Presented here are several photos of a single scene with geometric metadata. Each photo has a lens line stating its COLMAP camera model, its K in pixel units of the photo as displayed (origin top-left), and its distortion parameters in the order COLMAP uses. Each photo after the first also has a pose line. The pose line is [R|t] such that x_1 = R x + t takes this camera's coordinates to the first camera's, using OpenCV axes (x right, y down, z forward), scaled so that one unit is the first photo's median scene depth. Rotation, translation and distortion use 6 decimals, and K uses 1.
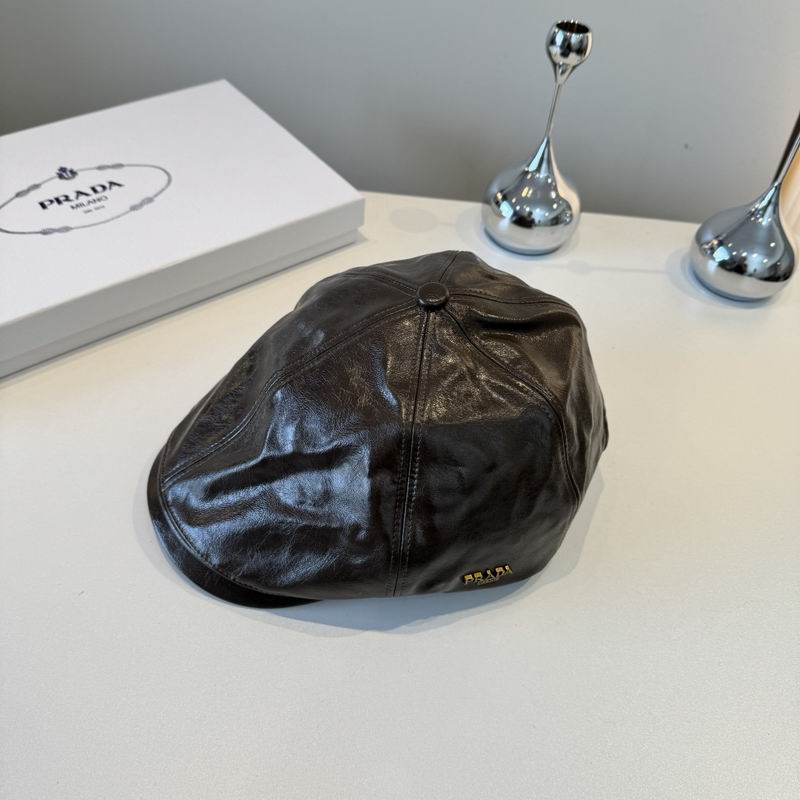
lens RADIAL K [[734.8, 0, 391.3], [0, 734.8, 404.6], [0, 0, 1]] dist [-0.060403, 0.000000]
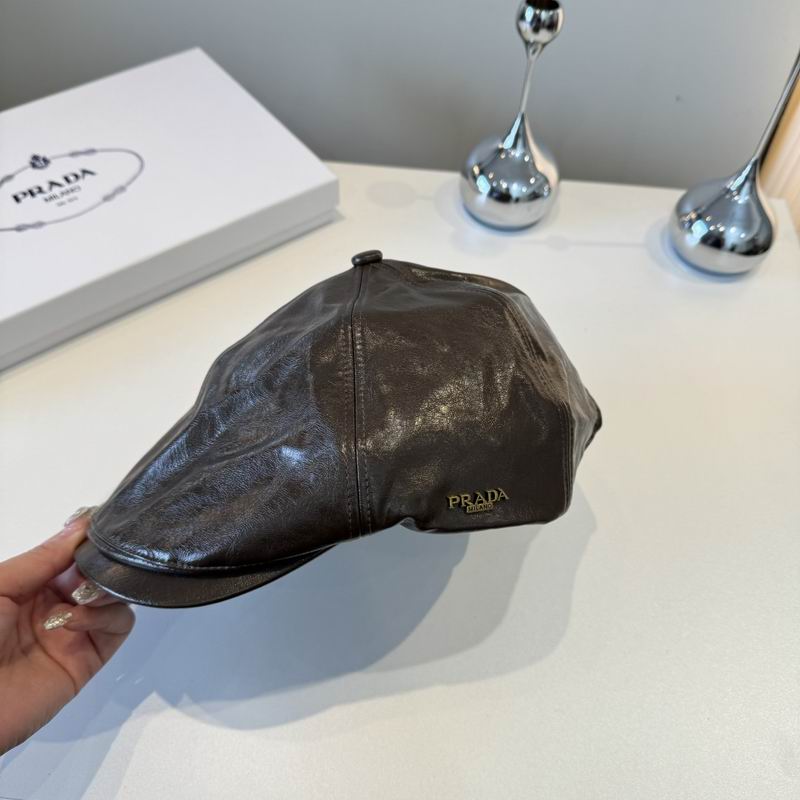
lens RADIAL K [[734.8, 0, 406.9], [0, 734.8, 398.0], [0, 0, 1]] dist [-0.060403, 0.000000]
pose [[0.999774, -0.018959, -0.009665, 0.061130], [0.019875, 0.994201, 0.105685, -0.090887], [0.007605, -0.105853, 0.994353, -0.017799]]
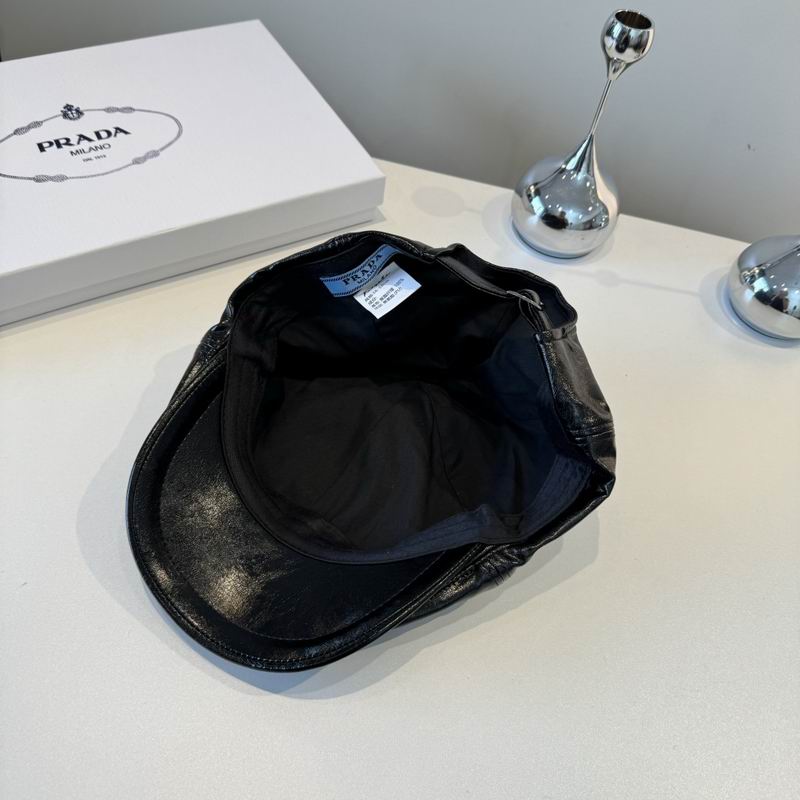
lens RADIAL K [[734.8, 0, 409.8], [0, 734.8, 398.8], [0, 0, 1]] dist [-0.060403, 0.000000]
pose [[0.991728, 0.127220, -0.017039, 0.045970], [-0.125167, 0.987935, 0.091200, -0.094033], [0.028436, -0.088313, 0.995687, 0.055335]]
